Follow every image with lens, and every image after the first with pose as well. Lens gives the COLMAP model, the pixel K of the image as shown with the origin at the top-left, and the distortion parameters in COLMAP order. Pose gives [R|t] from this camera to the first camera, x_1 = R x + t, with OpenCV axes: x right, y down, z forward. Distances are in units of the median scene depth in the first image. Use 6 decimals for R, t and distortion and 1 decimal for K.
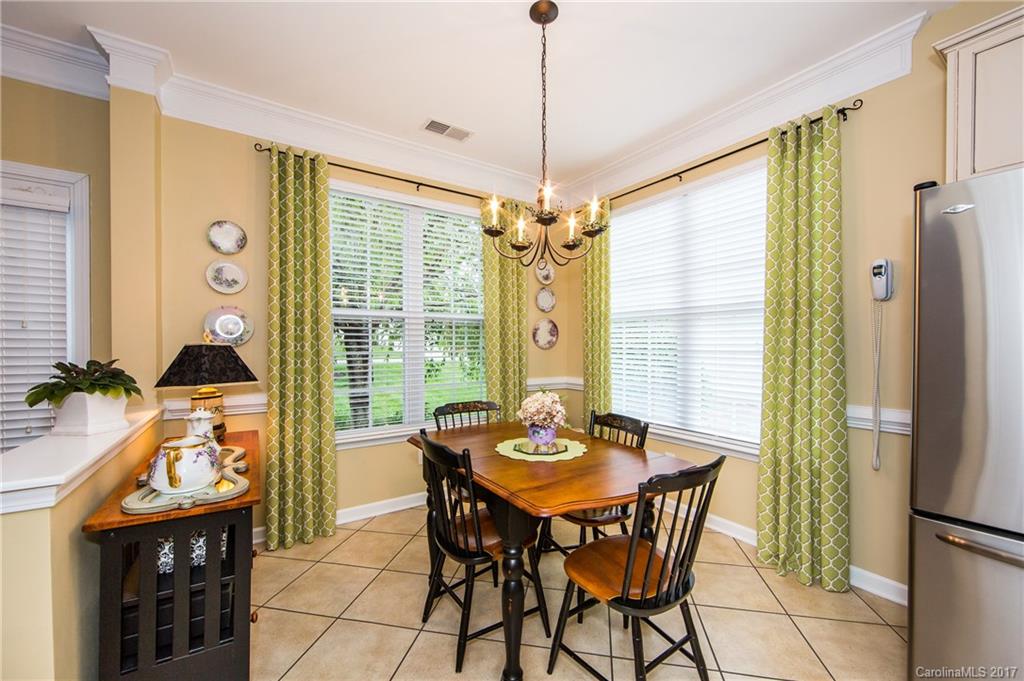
lens RADIAL K [[405.4, 0, 514.5], [0, 405.4, 345.8], [0, 0, 1]] dist [-0.002888, 0.000545]
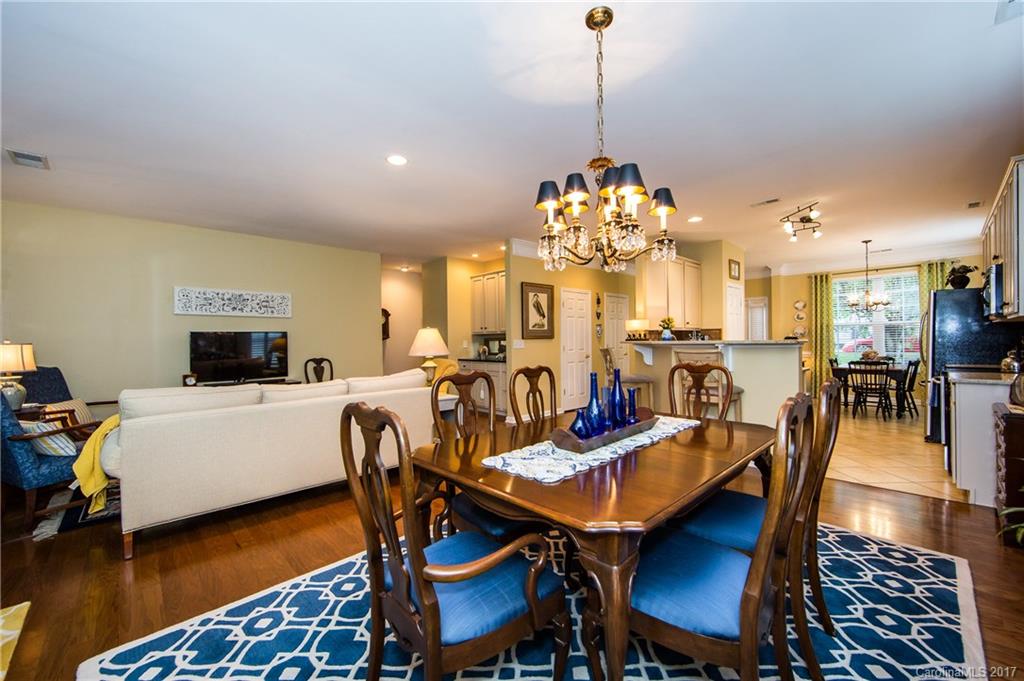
lens RADIAL K [[405.4, 0, 517.6], [0, 405.4, 340.4], [0, 0, 1]] dist [-0.002888, 0.000545]
pose [[0.151678, 0.000422, -0.988430, 2.363071], [0.009371, 0.999954, 0.001865, 0.002552], [0.988386, -0.009546, 0.151667, -1.928310]]
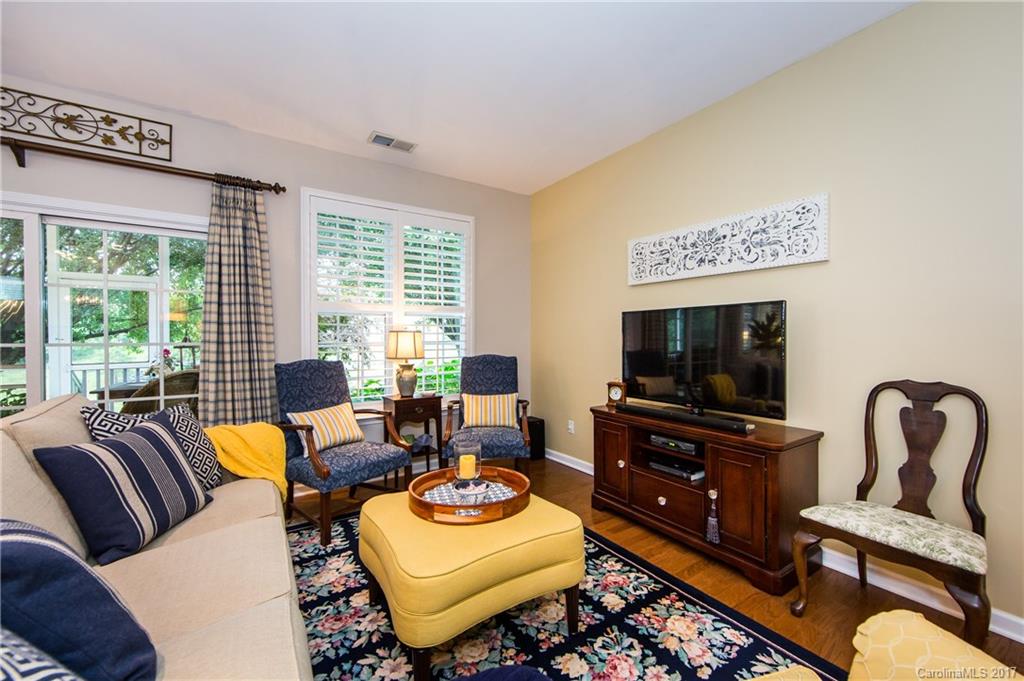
lens RADIAL K [[405.4, 0, 510.7], [0, 405.4, 339.4], [0, 0, 1]] dist [-0.002888, 0.000545]
pose [[-0.999282, 0.001128, 0.037862, 0.357017], [0.001439, 0.999965, 0.008188, 0.020171], [-0.037851, 0.008237, -0.999249, -2.007728]]
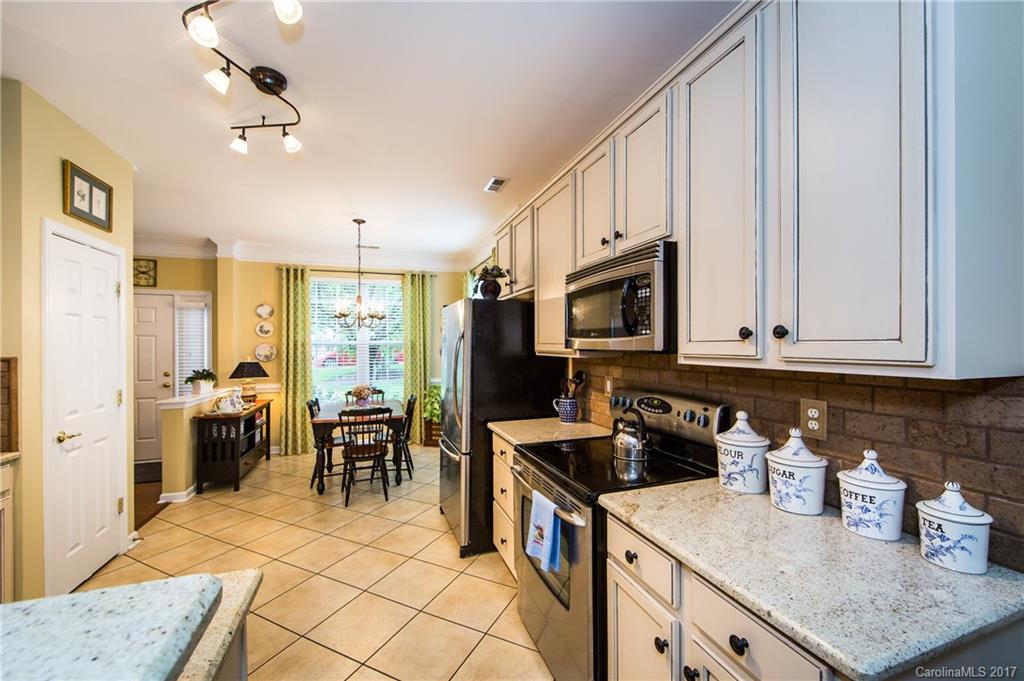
lens RADIAL K [[405.4, 0, 513.7], [0, 405.4, 345.7], [0, 0, 1]] dist [-0.002888, 0.000545]
pose [[0.962846, -0.003109, -0.270034, 1.192727], [0.003048, 0.999995, -0.000646, -0.077781], [0.270035, -0.000201, 0.962851, -0.755841]]
